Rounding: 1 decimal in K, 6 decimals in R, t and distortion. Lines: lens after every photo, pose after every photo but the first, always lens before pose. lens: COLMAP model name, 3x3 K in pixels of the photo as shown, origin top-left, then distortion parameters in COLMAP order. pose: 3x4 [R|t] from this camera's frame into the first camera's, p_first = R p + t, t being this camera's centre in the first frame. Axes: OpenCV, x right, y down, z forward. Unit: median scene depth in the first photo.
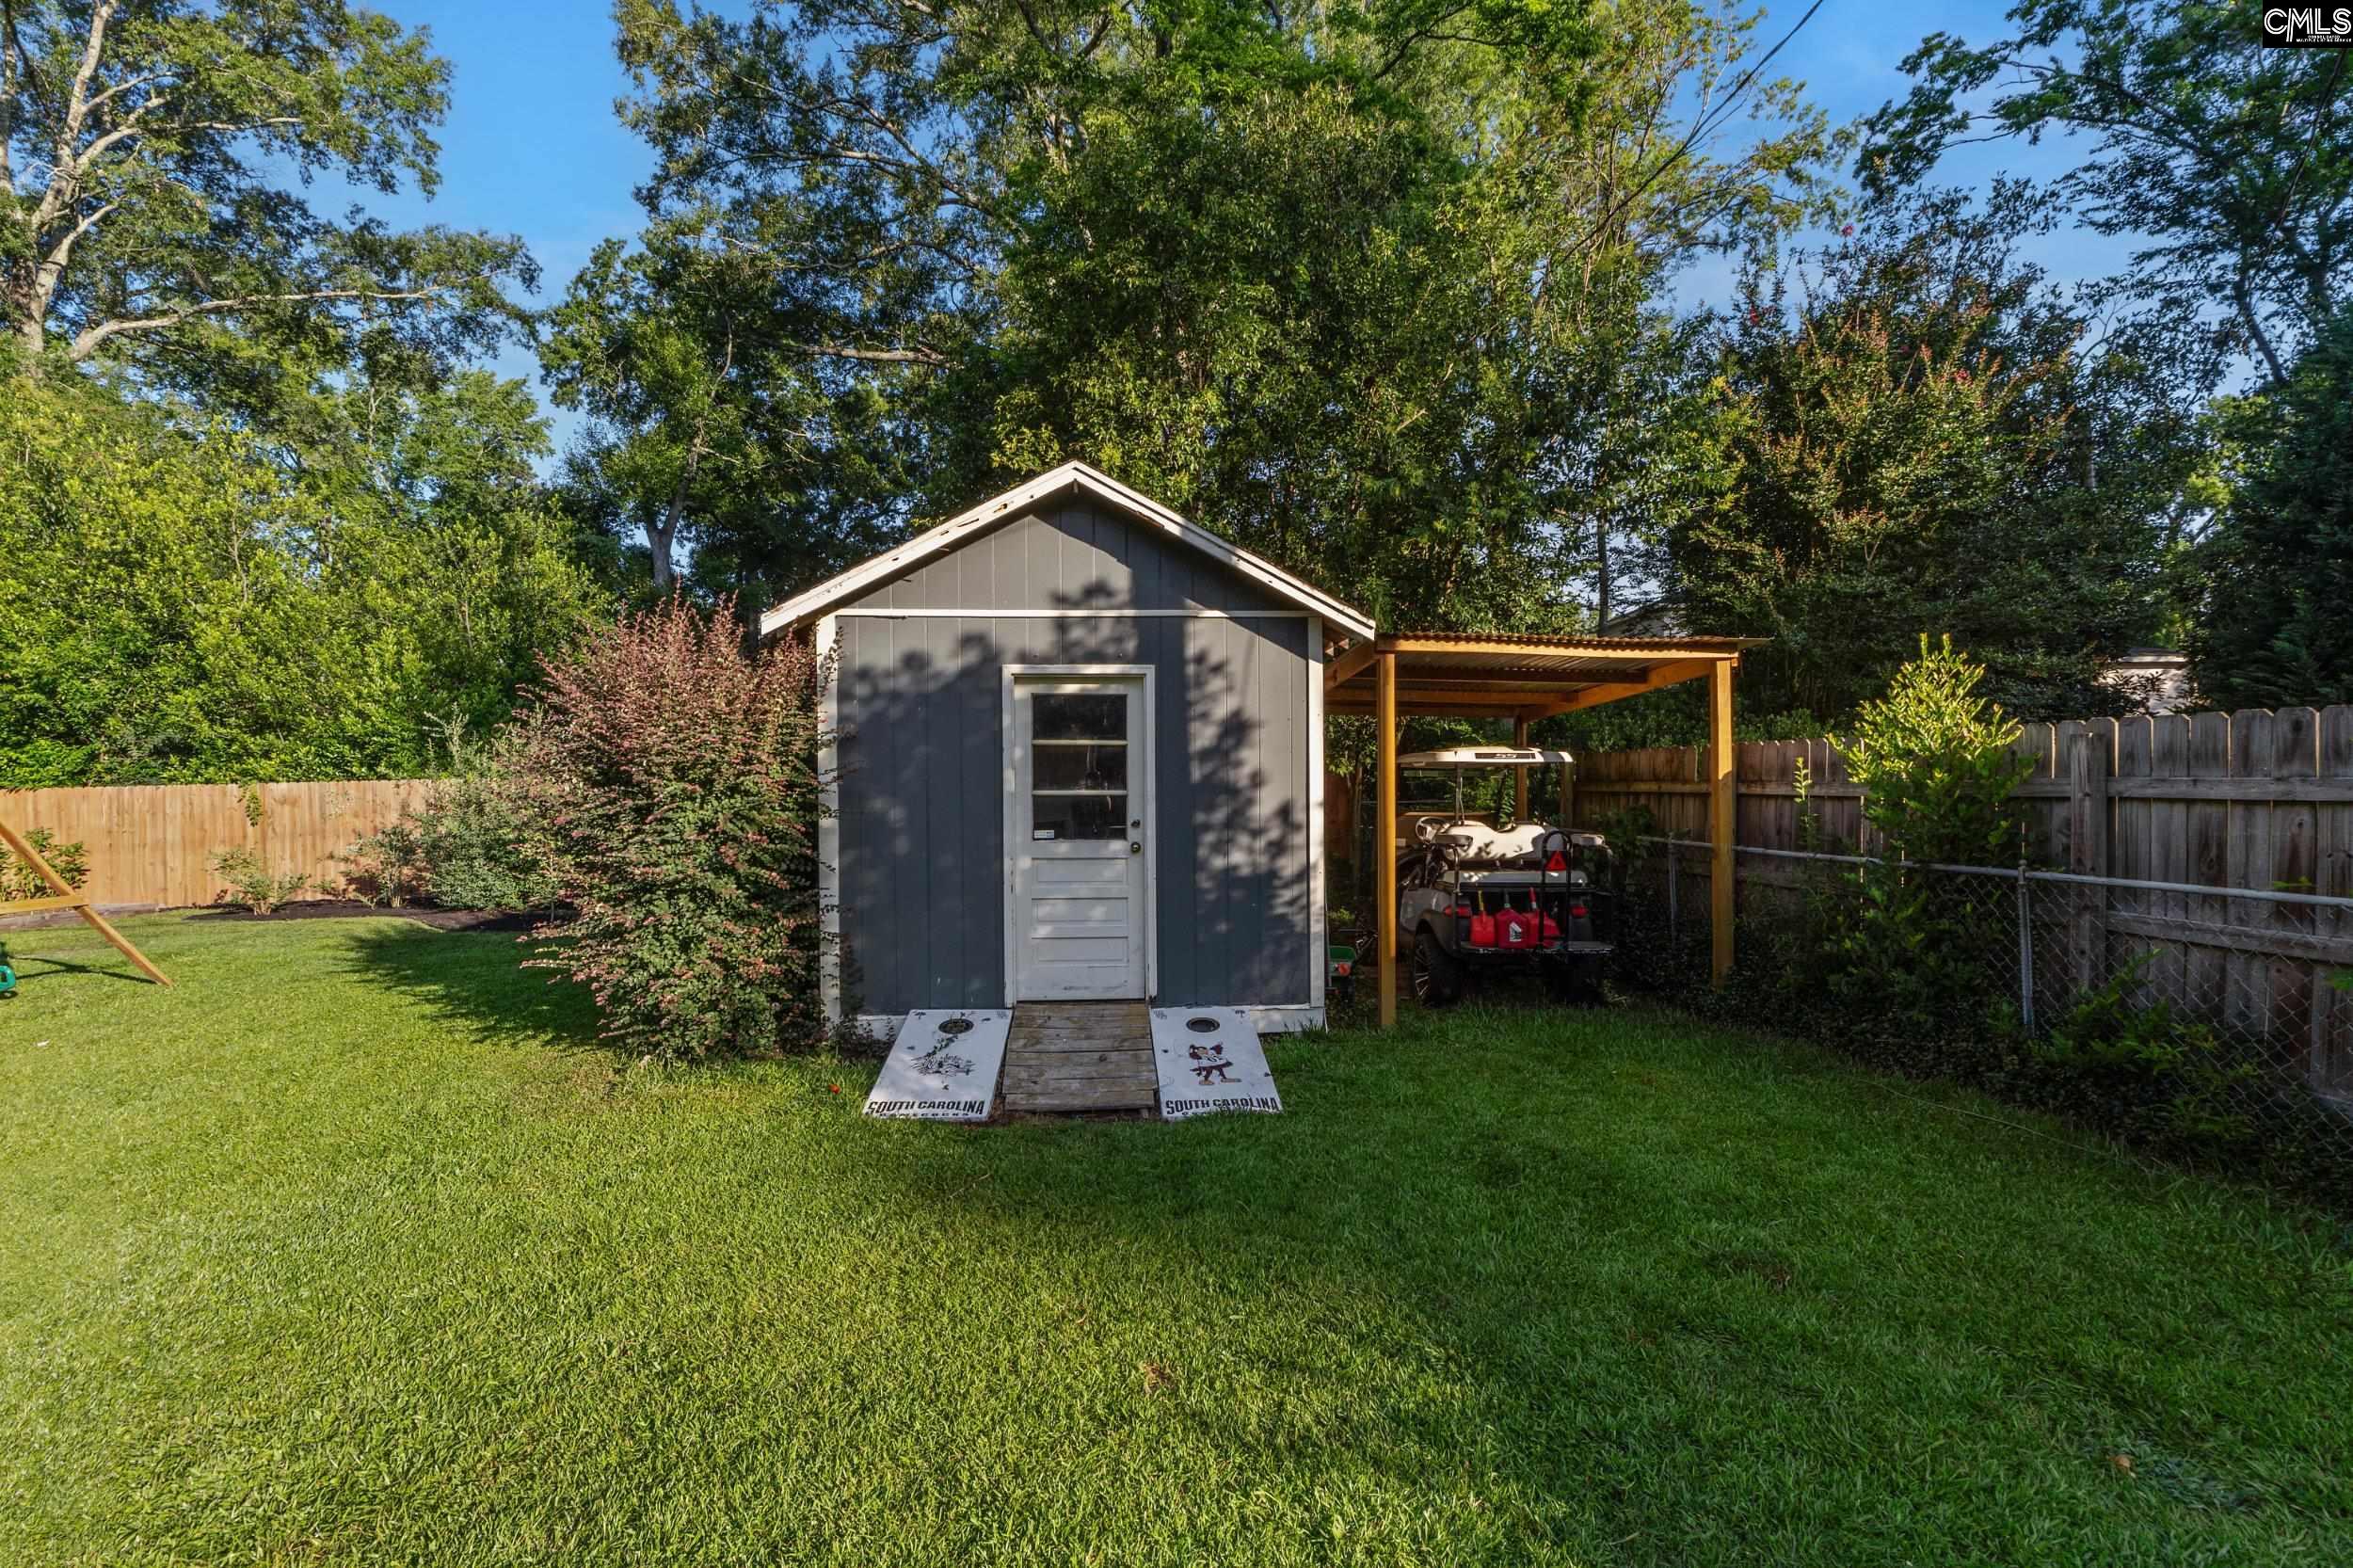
lens RADIAL K [[1042.3, 0, 1176.5], [0, 1042.3, 784.0], [0, 0, 1]] dist [0.000742, 0.000151]
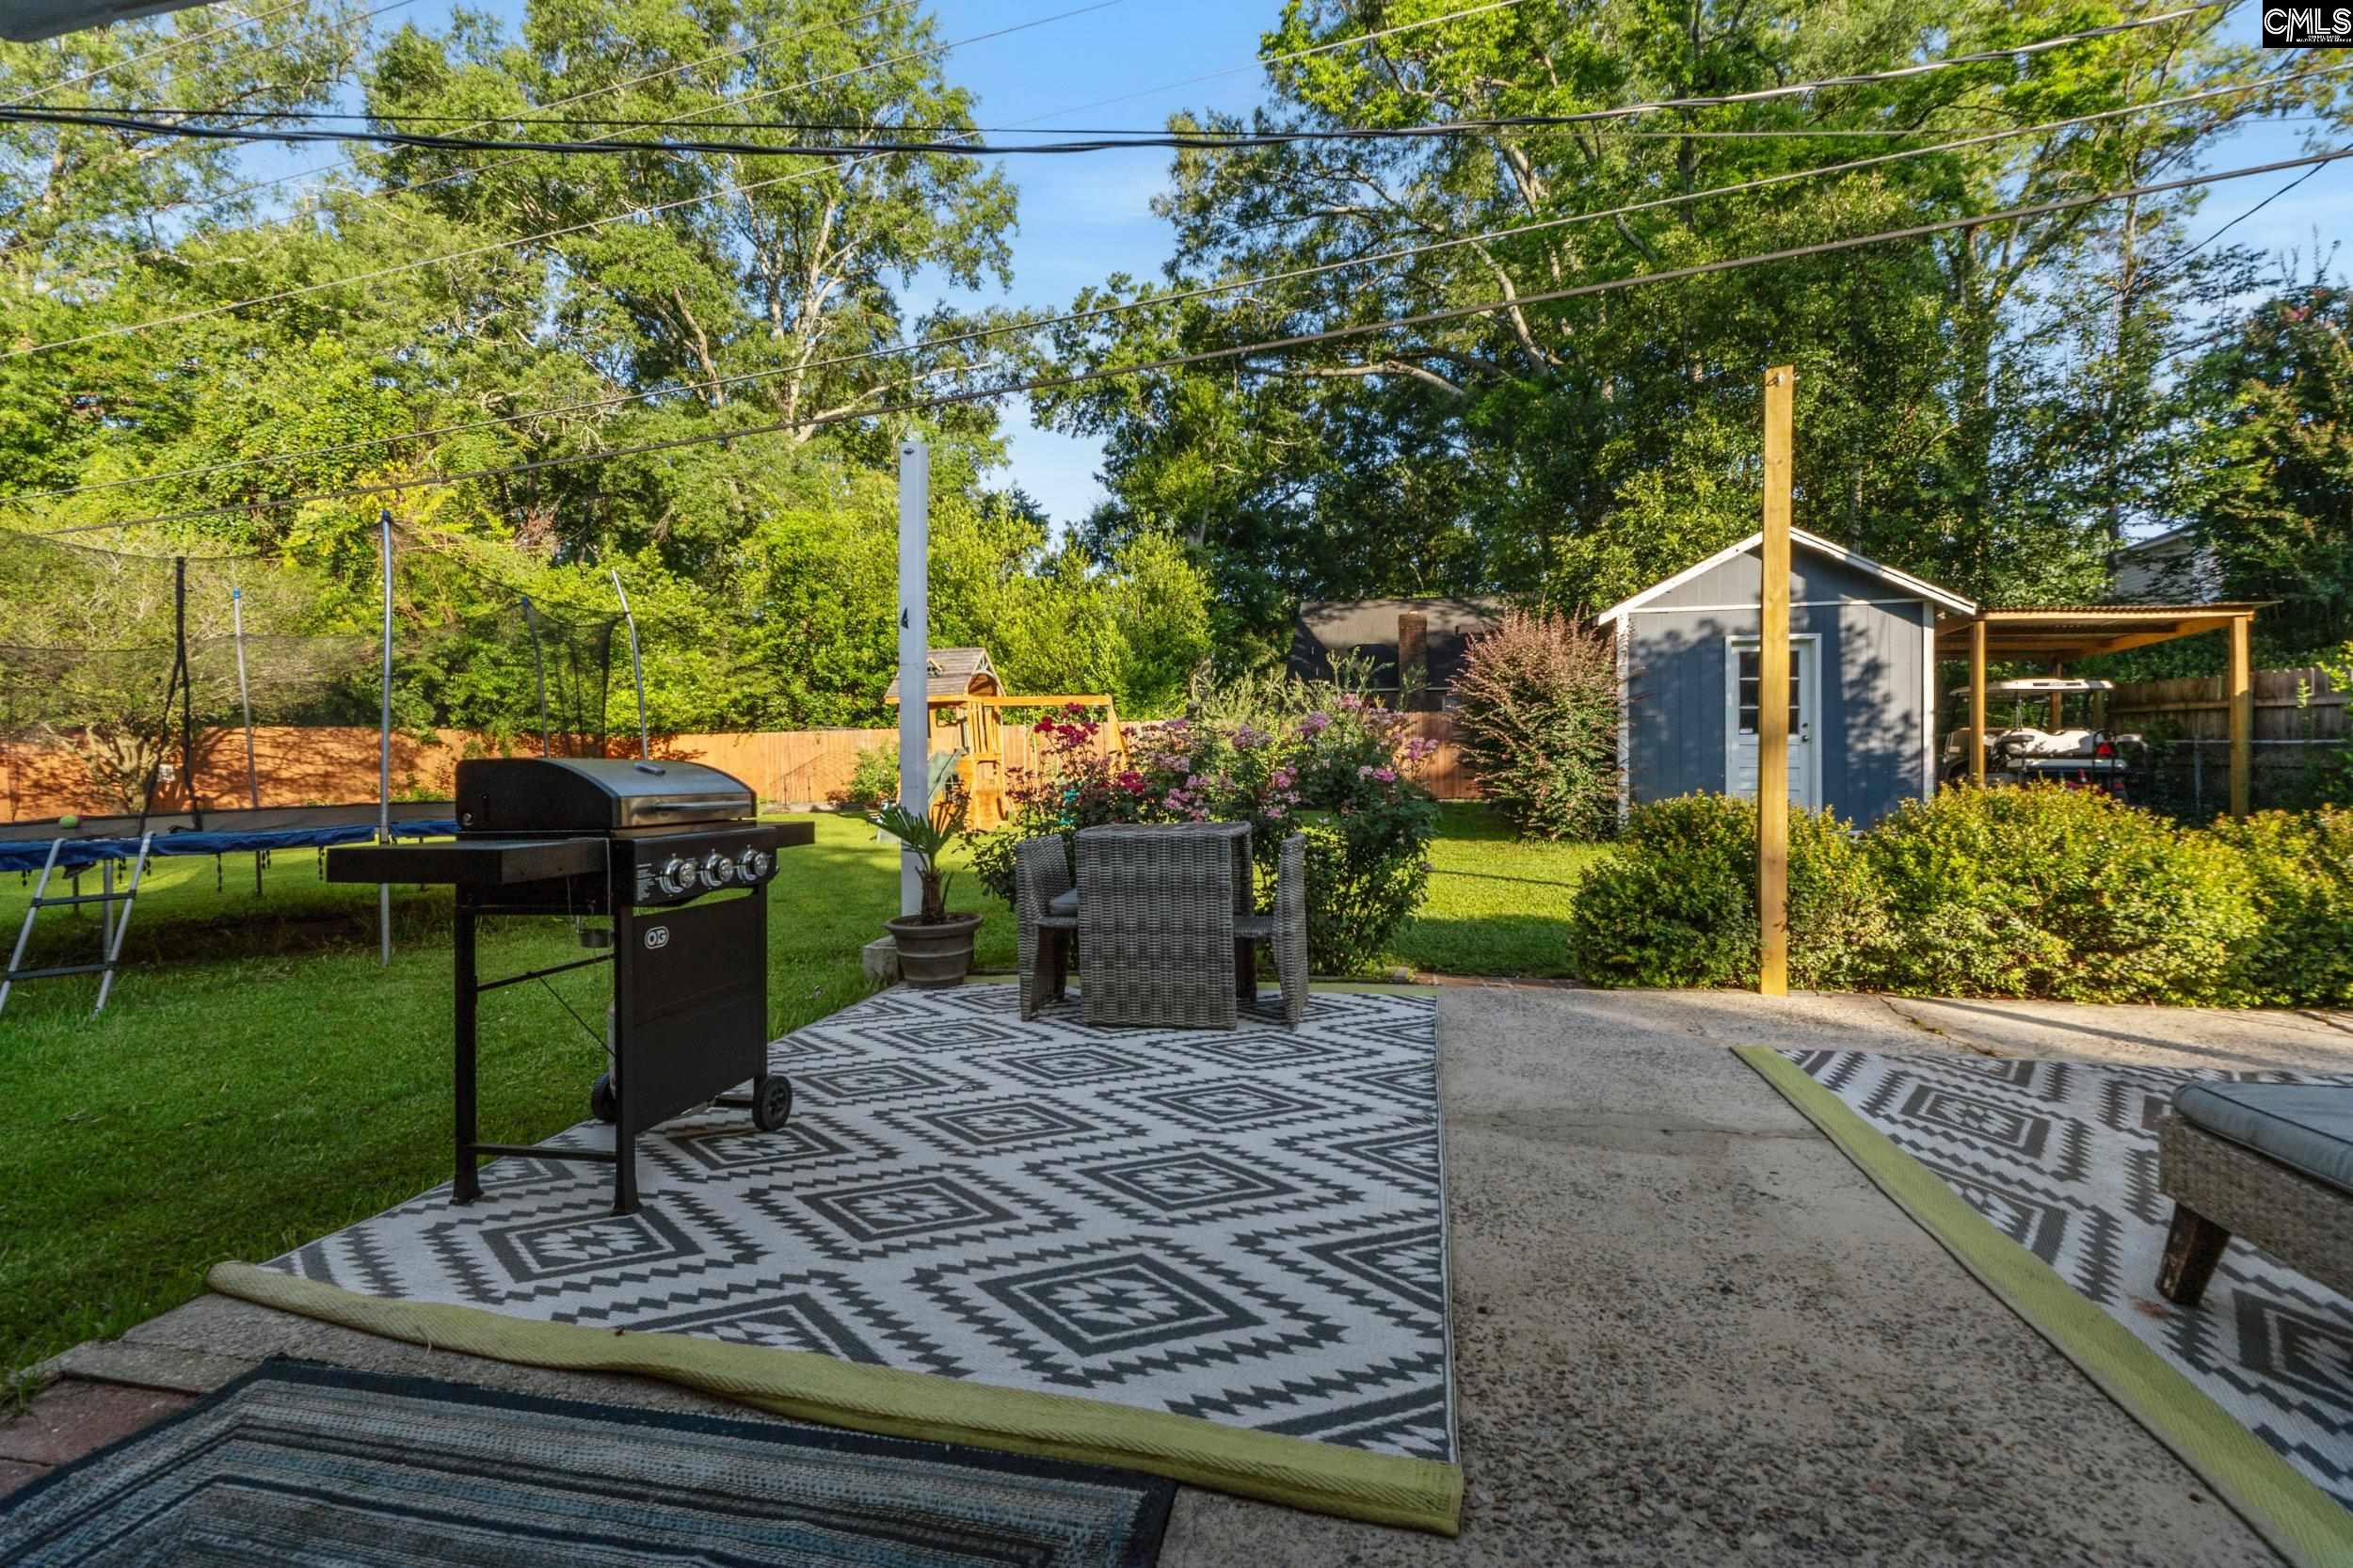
lens RADIAL K [[1036.1, 0, 1178.8], [0, 1036.1, 739.0], [0, 0, 1]] dist [-0.002260, -0.000064]
pose [[0.942629, -0.000729, -0.333842, -0.445468], [-0.001050, 0.999986, -0.005147, 0.071902], [0.333841, 0.005202, 0.942615, -0.970106]]
